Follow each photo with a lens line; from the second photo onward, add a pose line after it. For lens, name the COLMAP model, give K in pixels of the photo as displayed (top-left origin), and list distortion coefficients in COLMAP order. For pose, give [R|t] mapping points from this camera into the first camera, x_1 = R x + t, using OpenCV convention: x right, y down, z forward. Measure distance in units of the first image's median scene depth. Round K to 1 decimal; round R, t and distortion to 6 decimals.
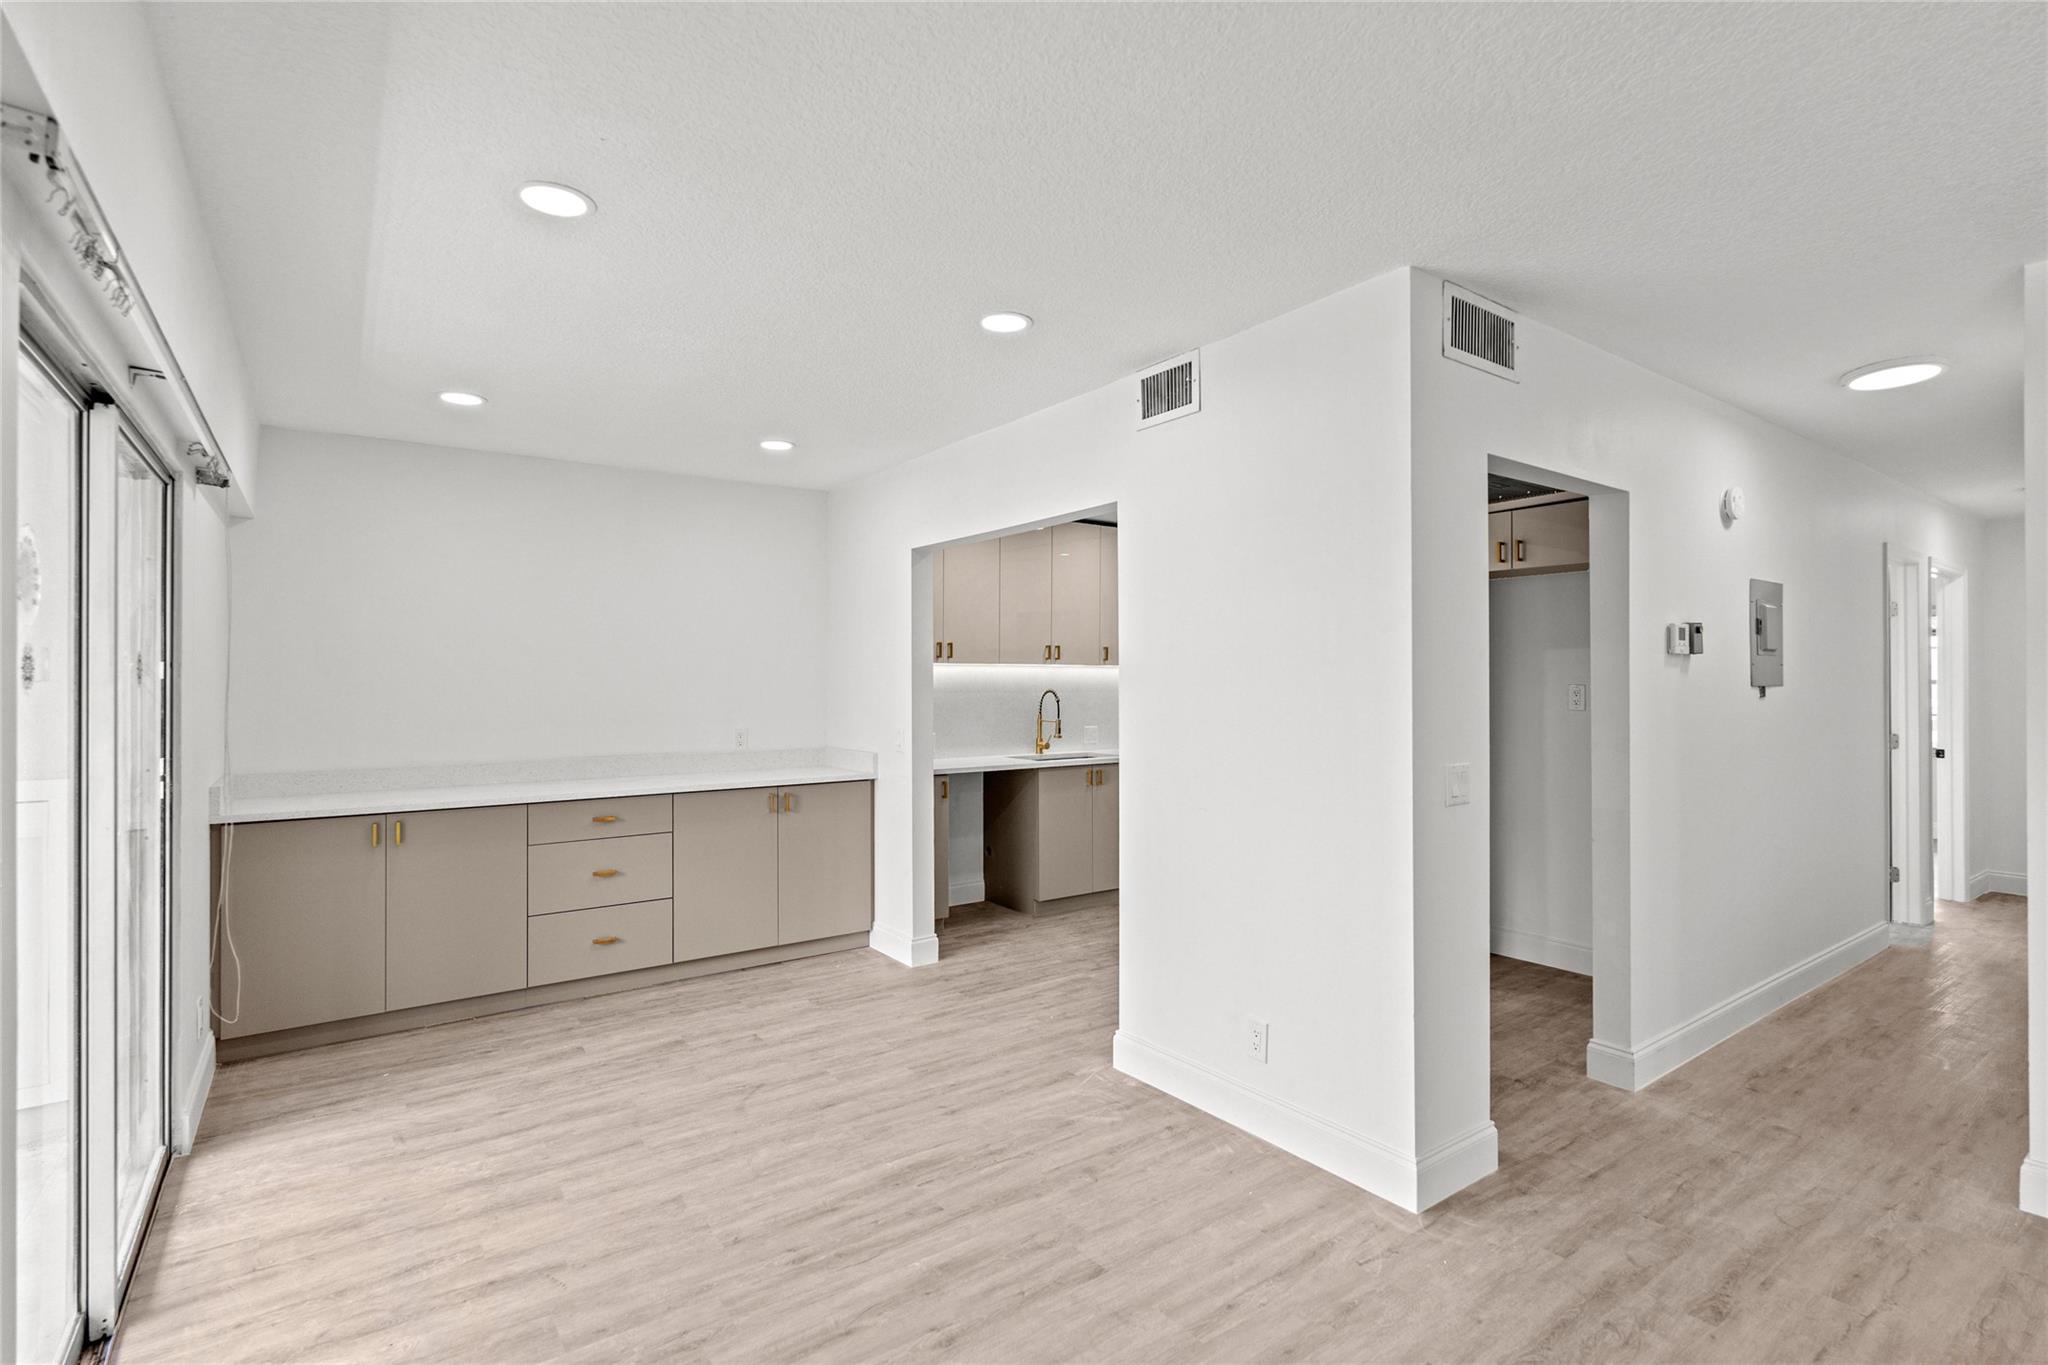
lens RADIAL K [[956.4, 0, 1011.0], [0, 956.4, 674.6], [0, 0, 1]] dist [-0.002017, -0.000504]
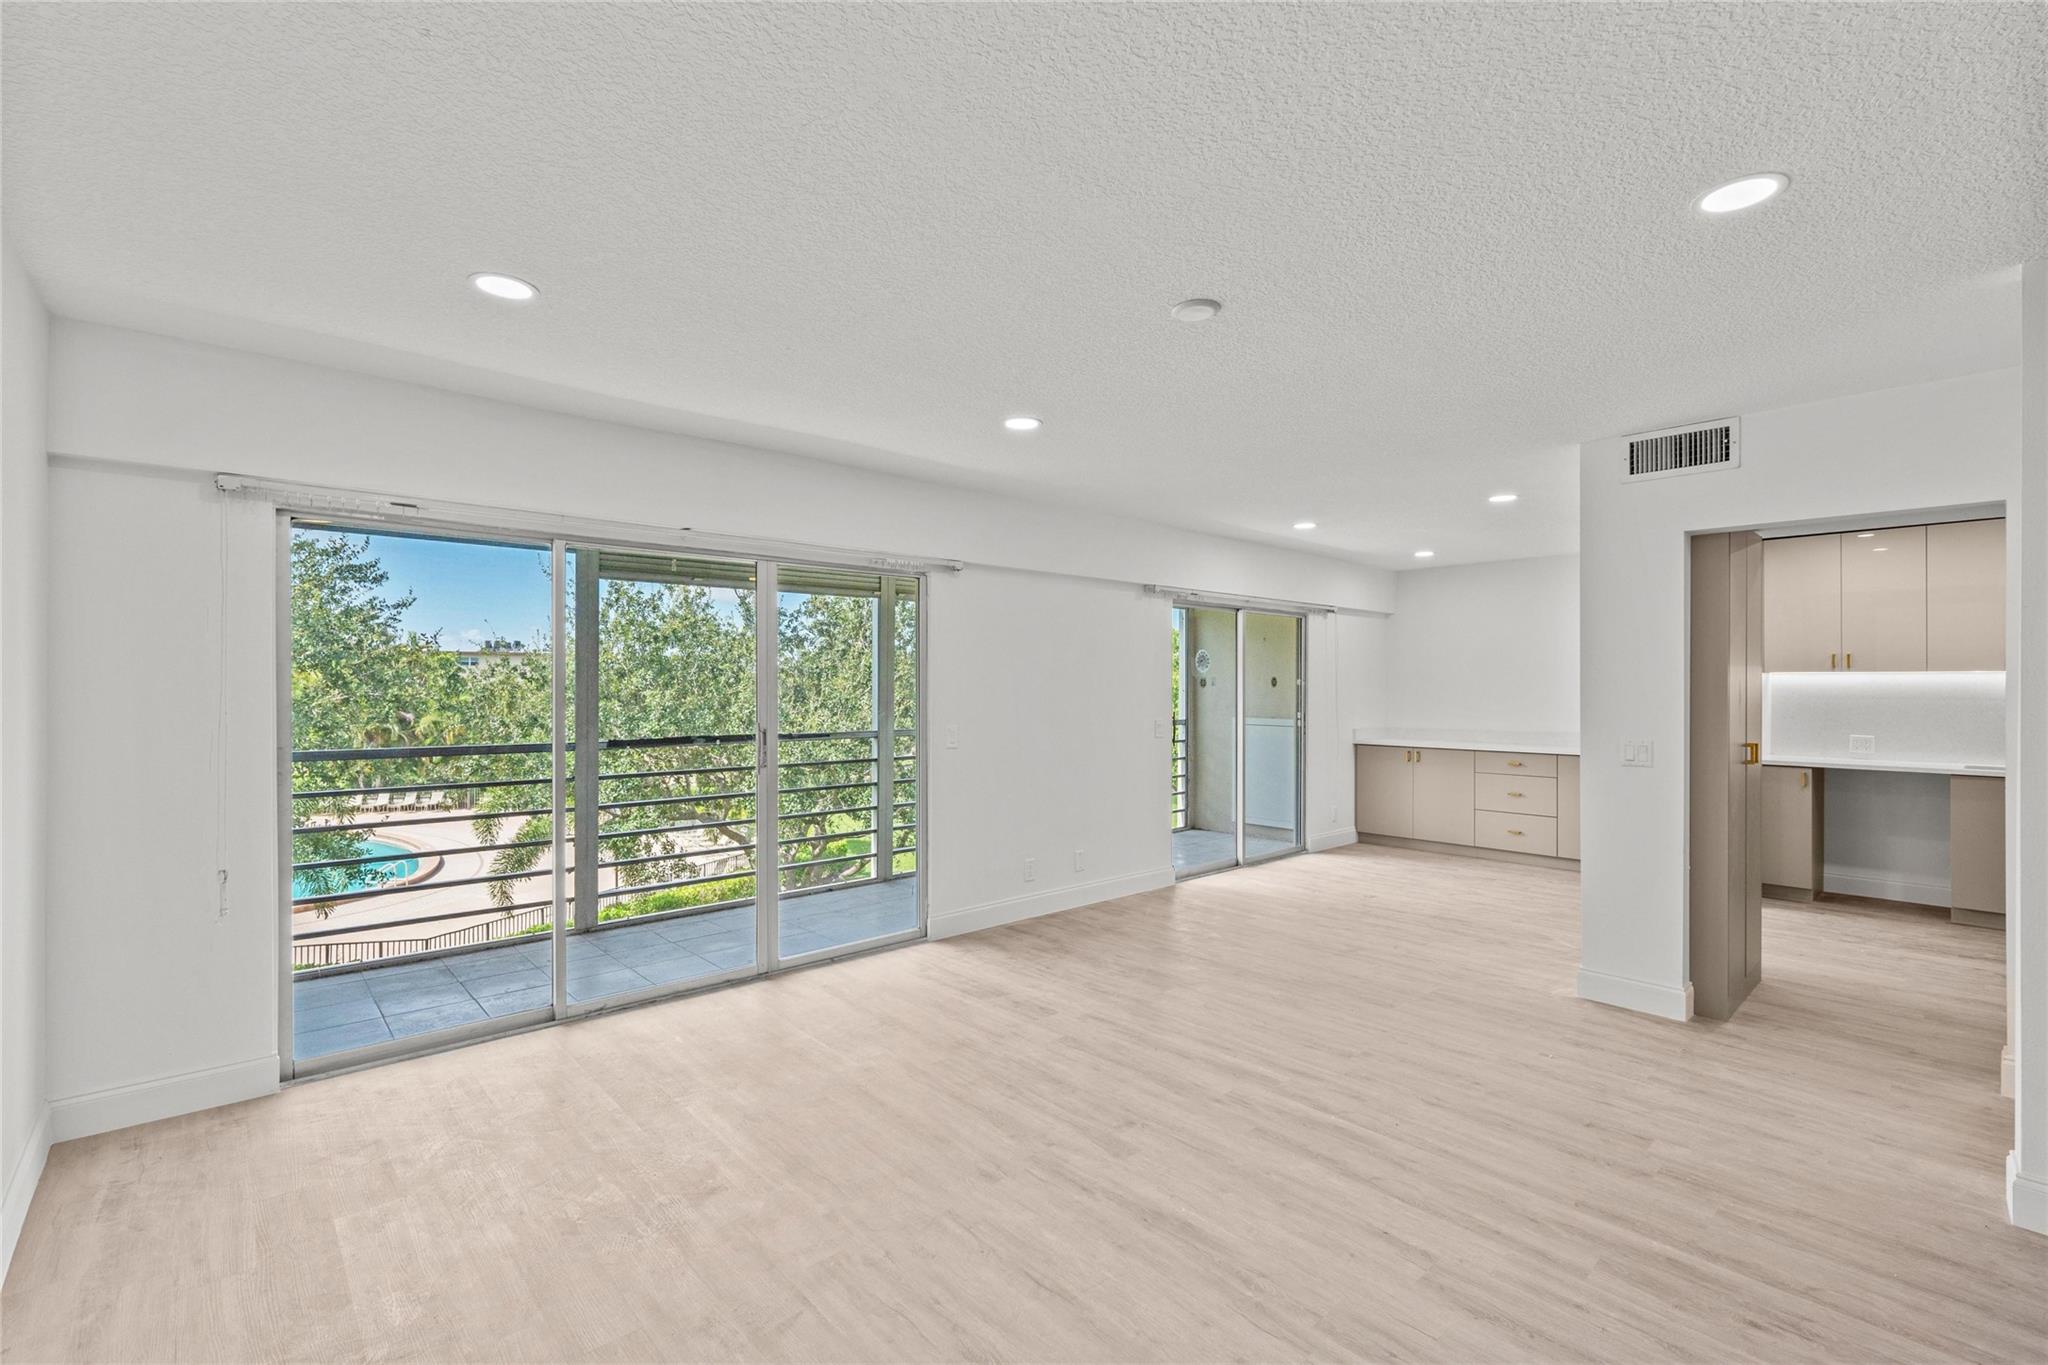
lens RADIAL K [[897.9, 0, 1026.5], [0, 897.9, 683.5], [0, 0, 1]] dist [-0.005052, -0.000060]
pose [[0.127674, 0.000774, -0.991816, 1.442437], [0.006076, 0.999980, 0.001562, -0.007420], [0.991798, -0.006226, 0.127667, -0.143214]]
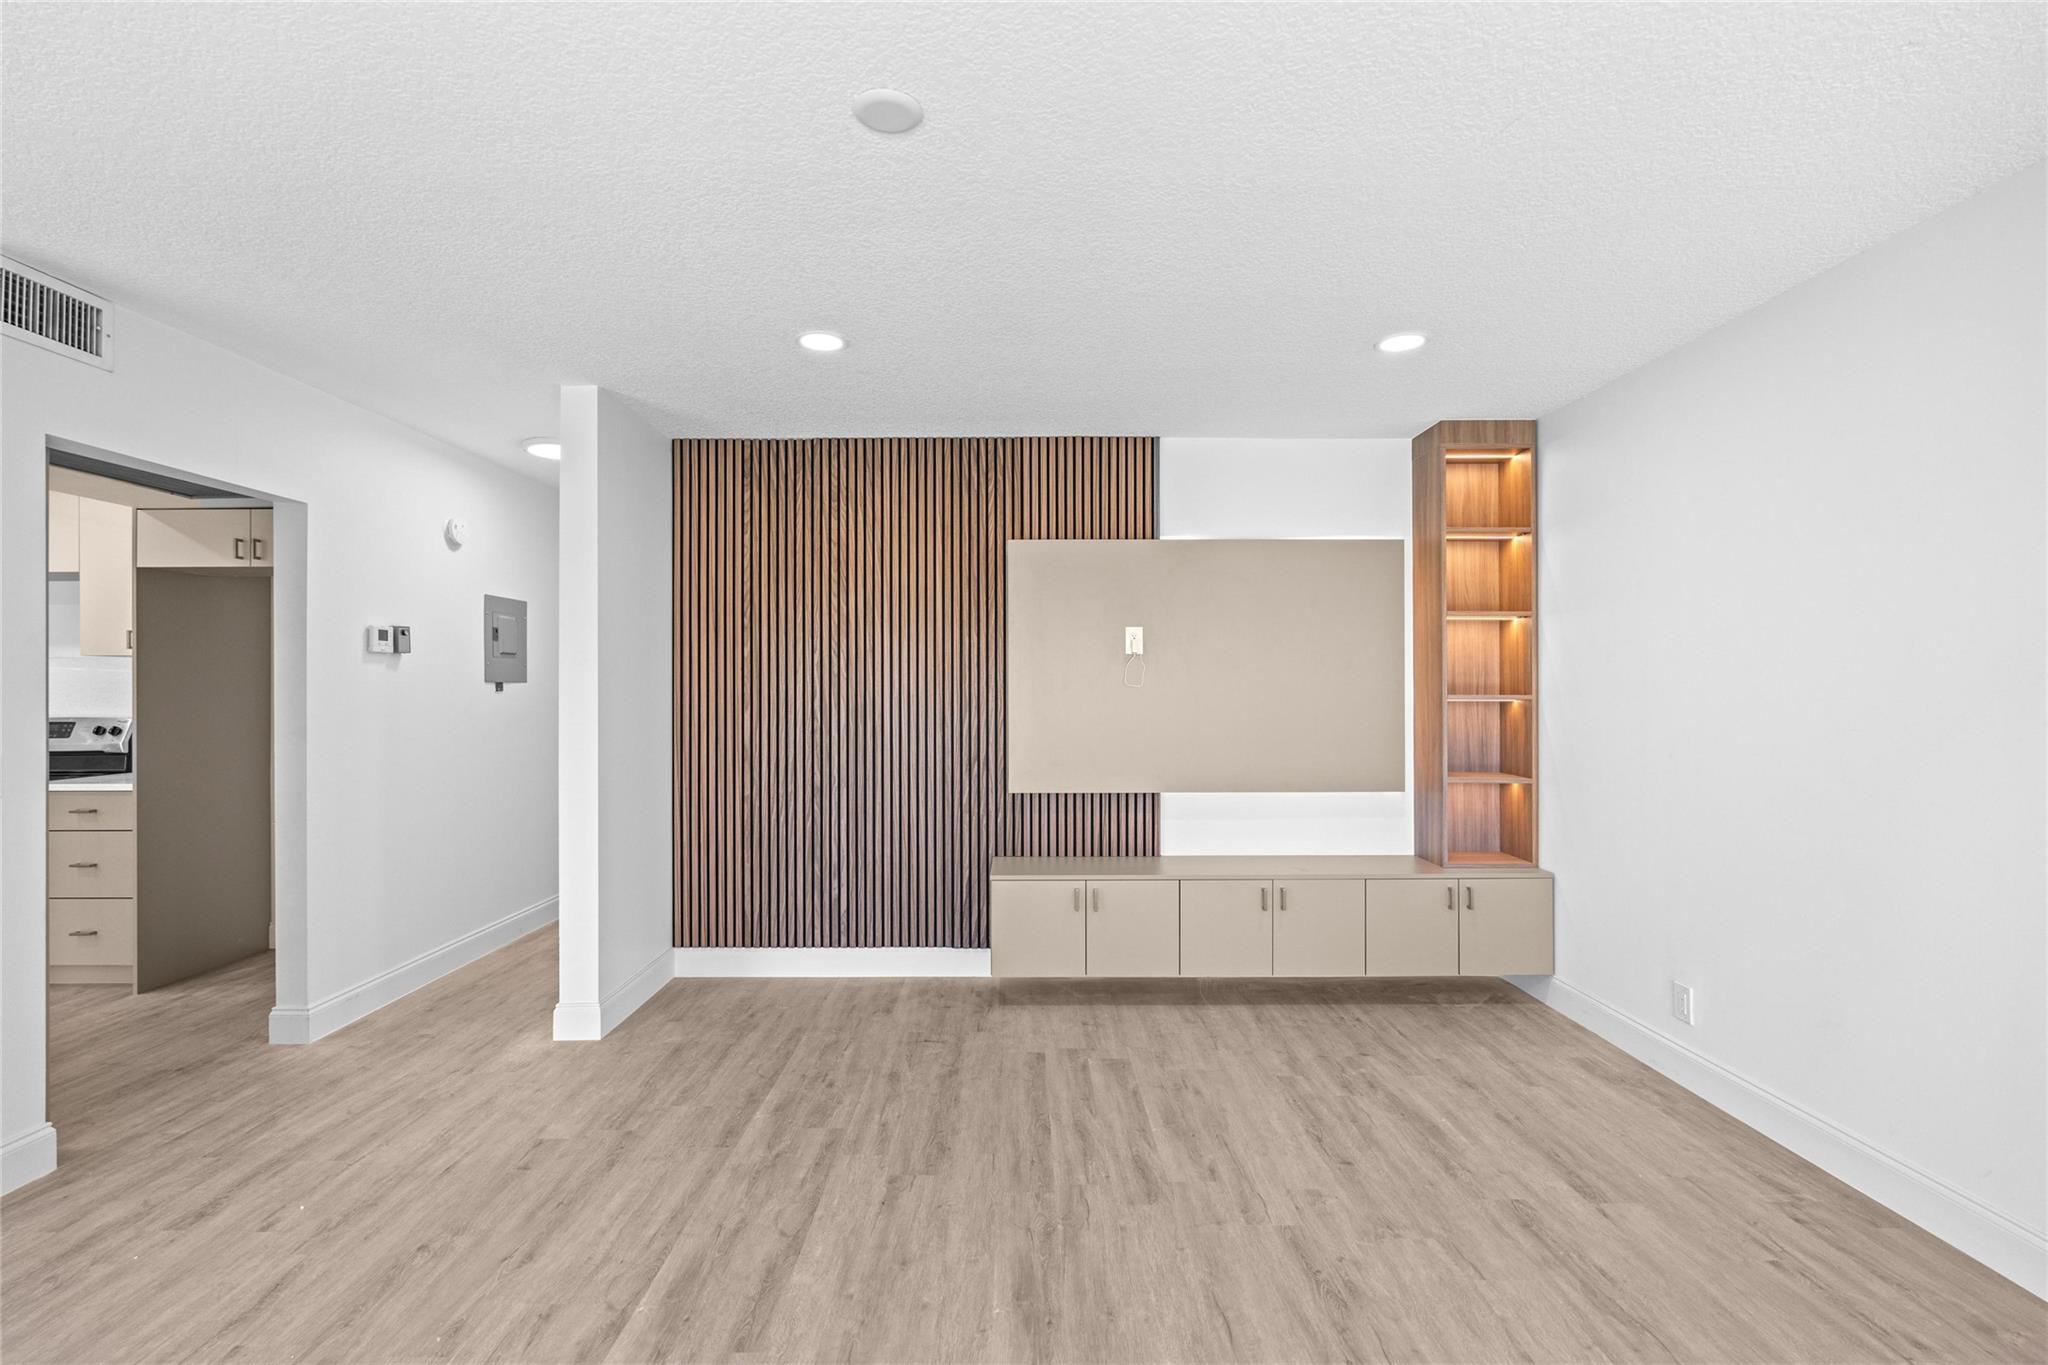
lens RADIAL K [[897.9, 0, 1022.3], [0, 897.9, 681.6], [0, 0, 1]] dist [-0.005052, -0.000060]
pose [[0.572369, 0.006112, 0.819973, 0.268579], [-0.006615, 0.999974, -0.002836, 0.012345], [-0.819969, -0.003801, 0.572395, -0.273310]]
